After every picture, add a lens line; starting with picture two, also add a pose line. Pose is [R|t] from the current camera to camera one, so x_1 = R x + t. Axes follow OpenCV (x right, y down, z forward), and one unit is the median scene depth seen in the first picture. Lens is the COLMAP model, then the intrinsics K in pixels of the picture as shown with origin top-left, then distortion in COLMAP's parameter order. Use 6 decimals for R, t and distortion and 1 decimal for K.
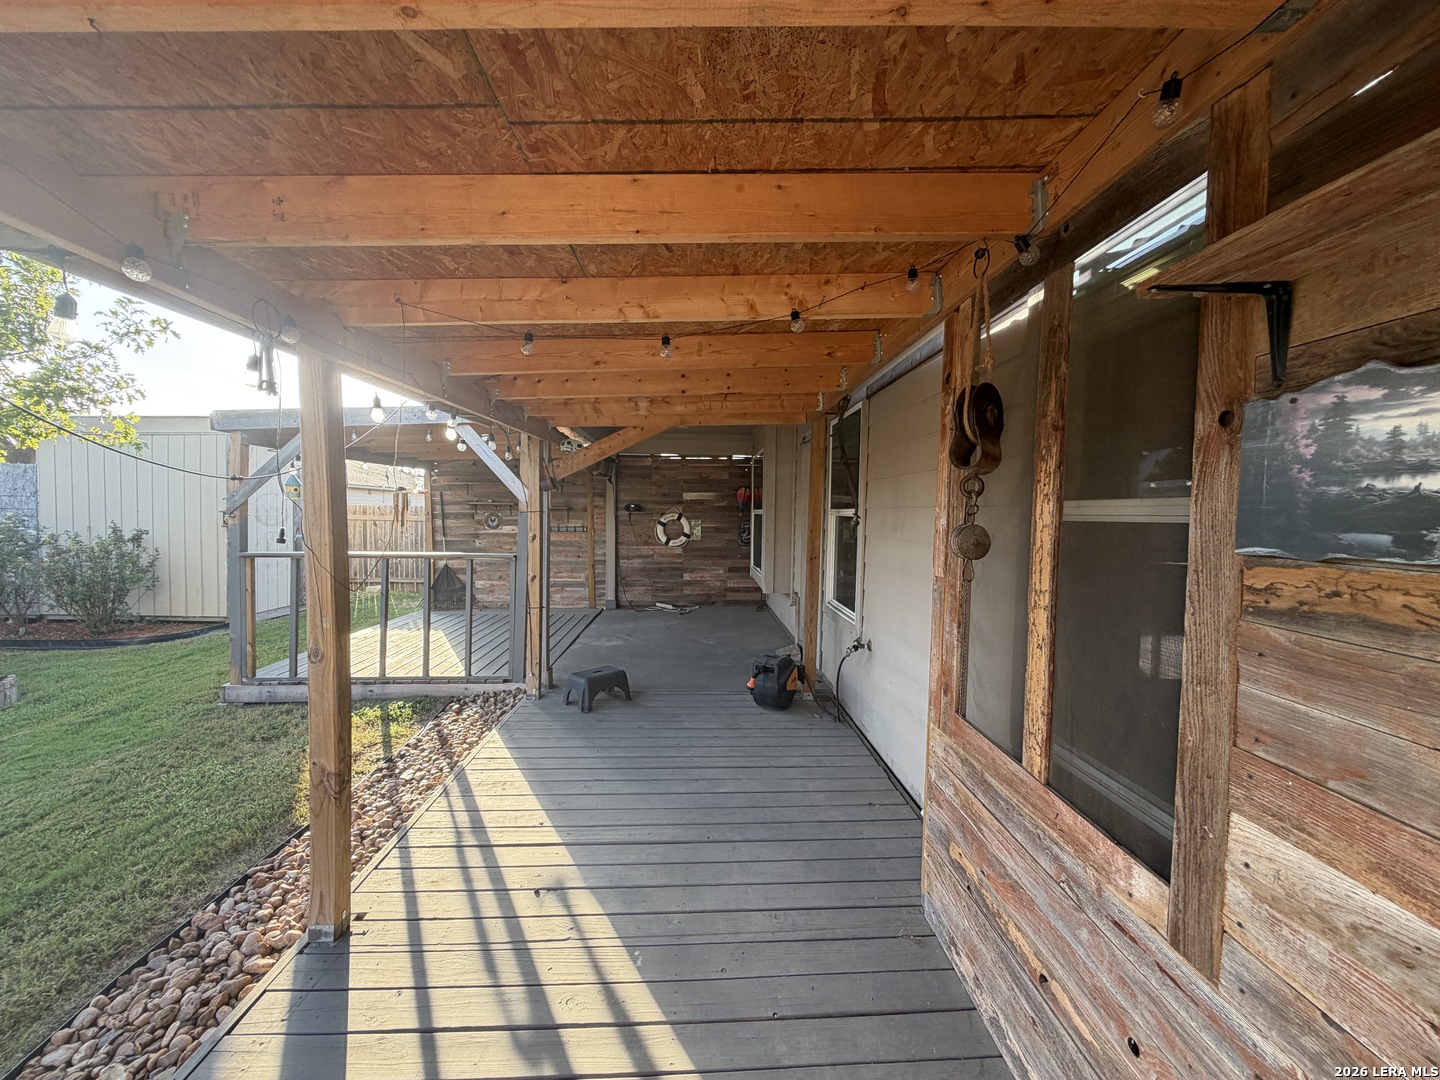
lens RADIAL K [[574.0, 0, 718.9], [0, 574.0, 539.8], [0, 0, 1]] dist [-0.000984, 0.000360]
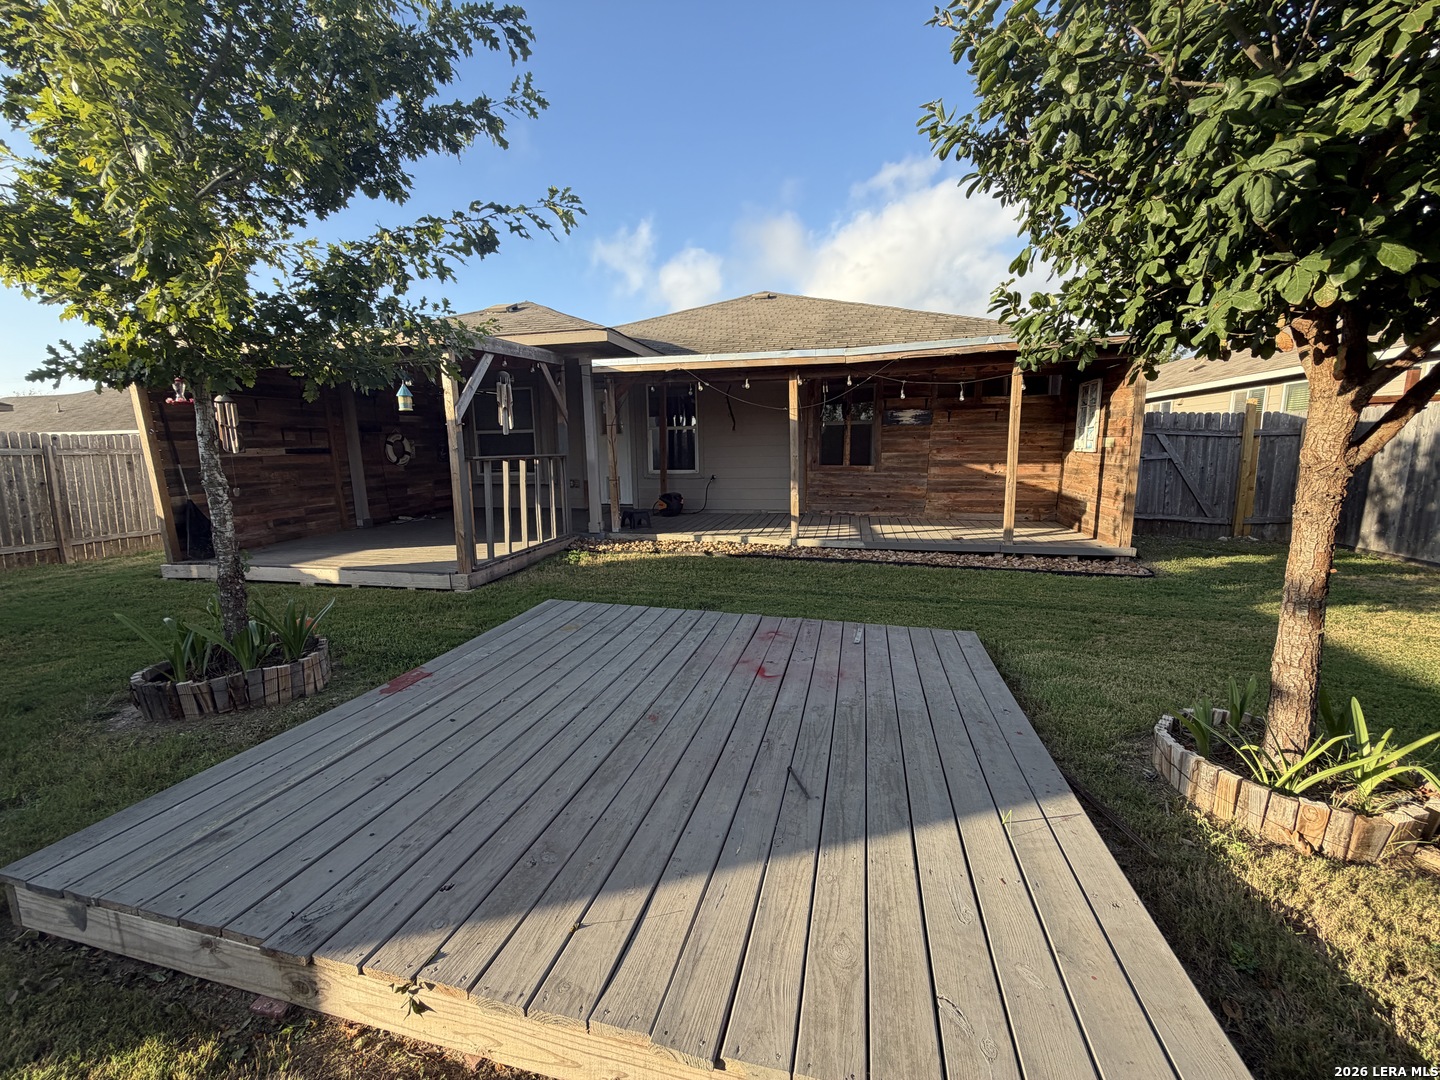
lens RADIAL K [[574.0, 0, 718.9], [0, 574.0, 539.8], [0, 0, 1]] dist [-0.000984, 0.000360]
pose [[0.273180, -0.170348, 0.946760, -6.557320], [0.066274, 0.985190, 0.158139, 0.133242], [-0.959677, 0.019545, 0.280424, 0.716099]]
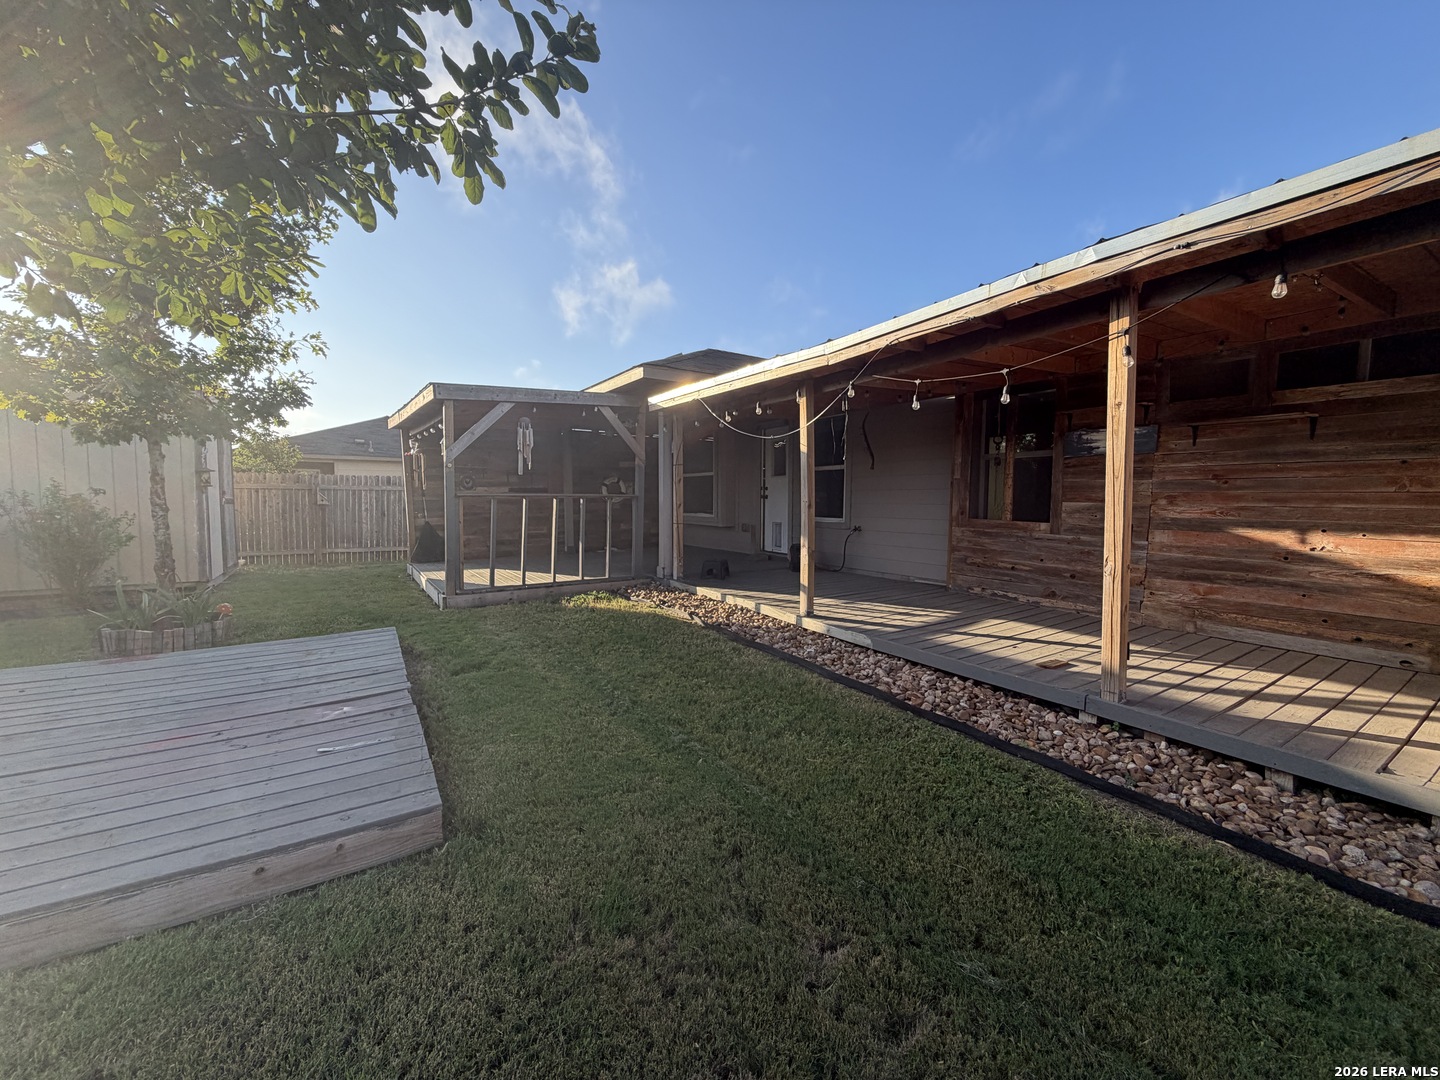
lens RADIAL K [[574.0, 0, 718.9], [0, 574.0, 539.8], [0, 0, 1]] dist [-0.000984, 0.000360]
pose [[0.866543, -0.048034, 0.496786, -3.487087], [0.033641, 0.998716, 0.037884, 0.357074], [-0.497968, -0.016116, 0.867046, -1.606389]]
